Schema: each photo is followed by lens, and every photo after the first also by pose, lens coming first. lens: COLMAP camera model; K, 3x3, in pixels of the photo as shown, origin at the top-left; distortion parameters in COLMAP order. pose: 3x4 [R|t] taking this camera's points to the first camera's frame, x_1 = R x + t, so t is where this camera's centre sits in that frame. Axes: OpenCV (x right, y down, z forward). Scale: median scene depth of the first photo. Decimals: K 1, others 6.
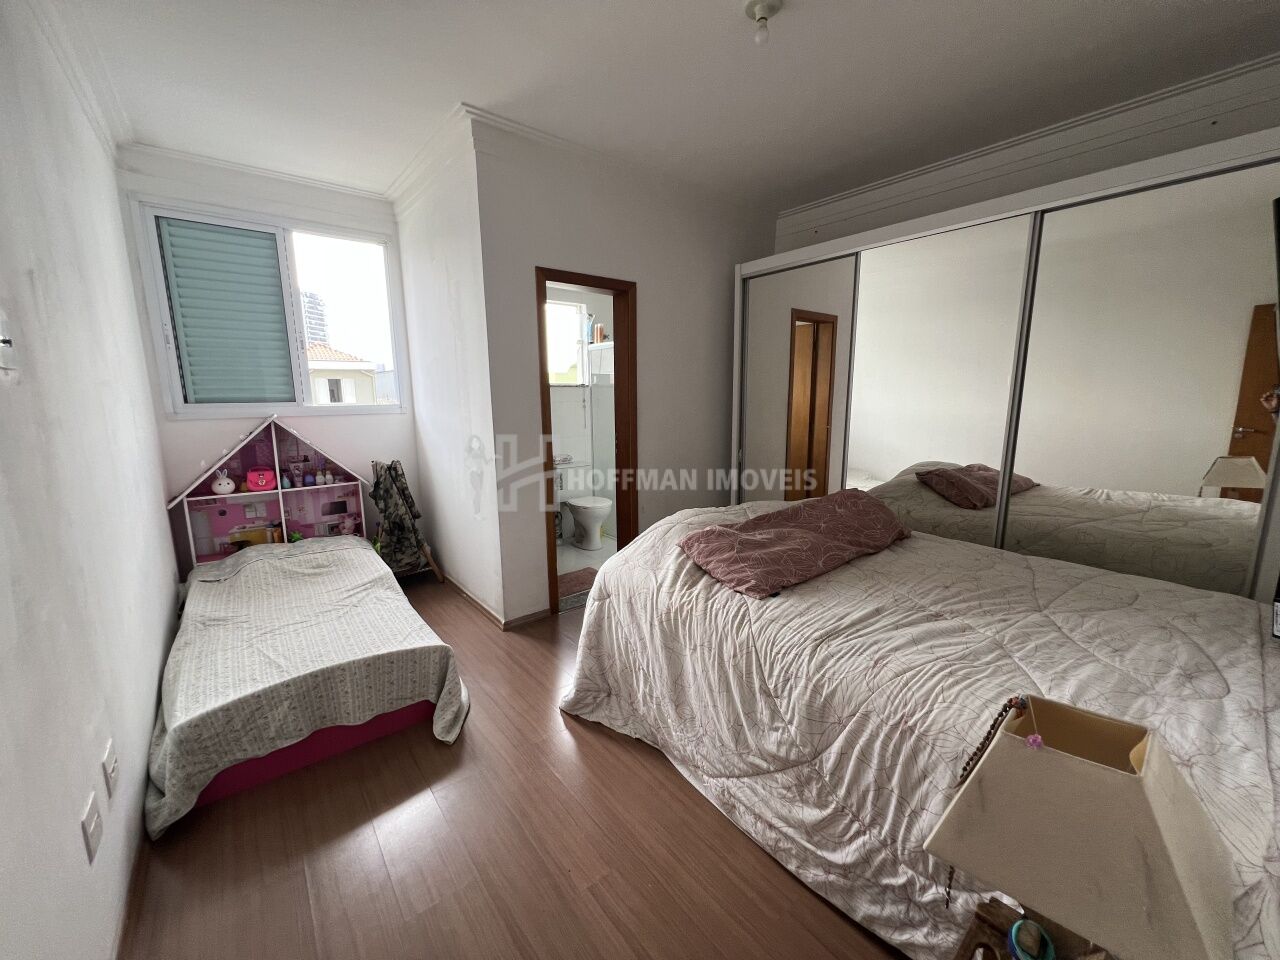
lens RADIAL K [[513.0, 0, 640.5], [0, 513.0, 480.5], [0, 0, 1]] dist [-0.003647, 0.000736]
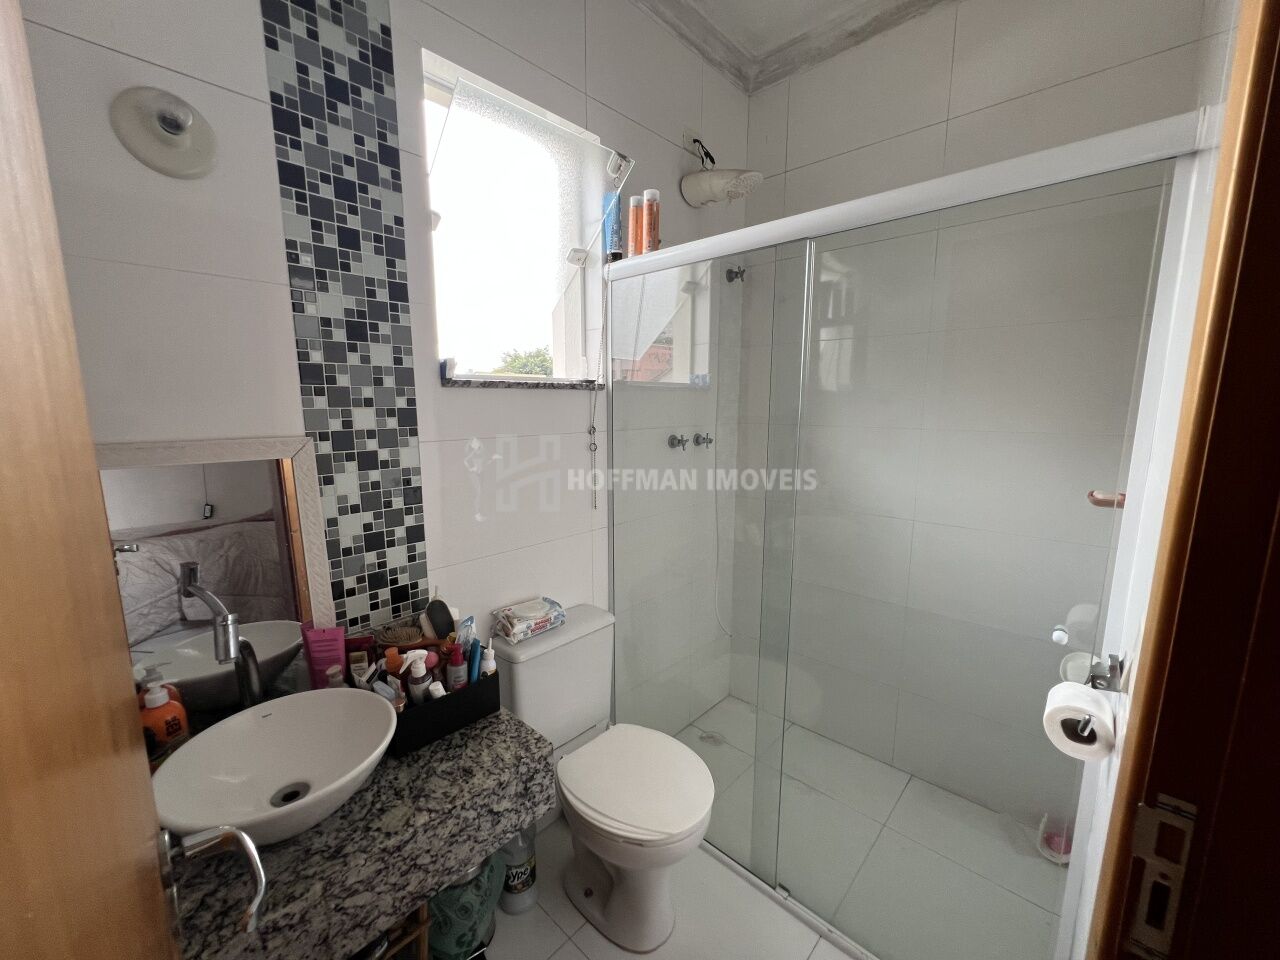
lens RADIAL K [[513.0, 0, 640.4], [0, 513.0, 481.5], [0, 0, 1]] dist [-0.003647, 0.000736]
pose [[0.989181, -0.012048, 0.146204, -0.129374], [0.013831, 0.999842, -0.011180, -0.118341], [-0.146046, 0.013081, 0.989191, 0.668339]]
